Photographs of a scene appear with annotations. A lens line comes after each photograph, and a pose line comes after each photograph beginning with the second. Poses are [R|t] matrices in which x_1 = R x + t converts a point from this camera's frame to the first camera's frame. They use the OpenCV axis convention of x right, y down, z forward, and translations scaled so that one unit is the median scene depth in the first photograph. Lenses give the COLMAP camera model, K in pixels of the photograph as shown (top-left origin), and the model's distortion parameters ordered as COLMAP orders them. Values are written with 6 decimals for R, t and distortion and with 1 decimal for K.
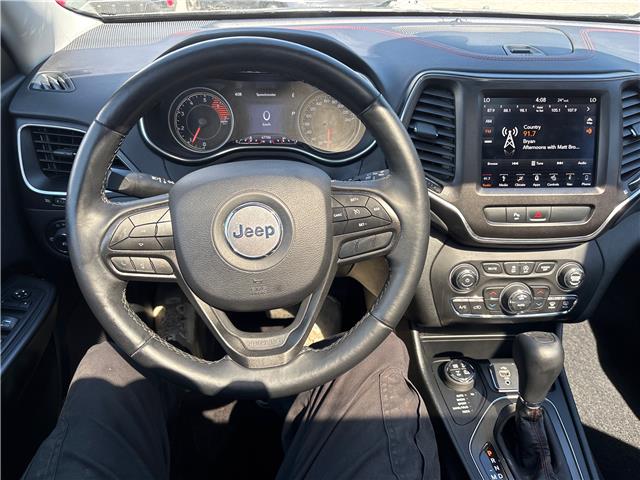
lens RADIAL K [[484.0, 0, 317.9], [0, 484.0, 237.6], [0, 0, 1]] dist [0.032246, -0.039787]
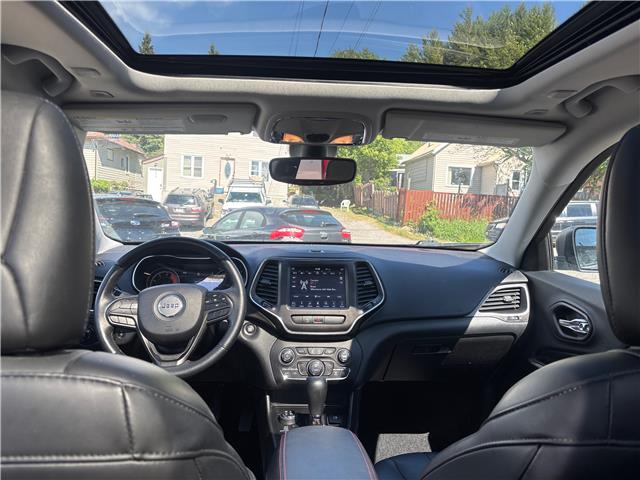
lens RADIAL K [[484.0, 0, 317.9], [0, 484.0, 242.0], [0, 0, 1]] dist [0.032246, -0.039787]
pose [[0.999943, 0.006224, 0.008671, 0.433446], [-0.001405, 0.882077, -0.471103, 0.631583], [-0.010581, 0.471064, 0.882036, -0.972859]]
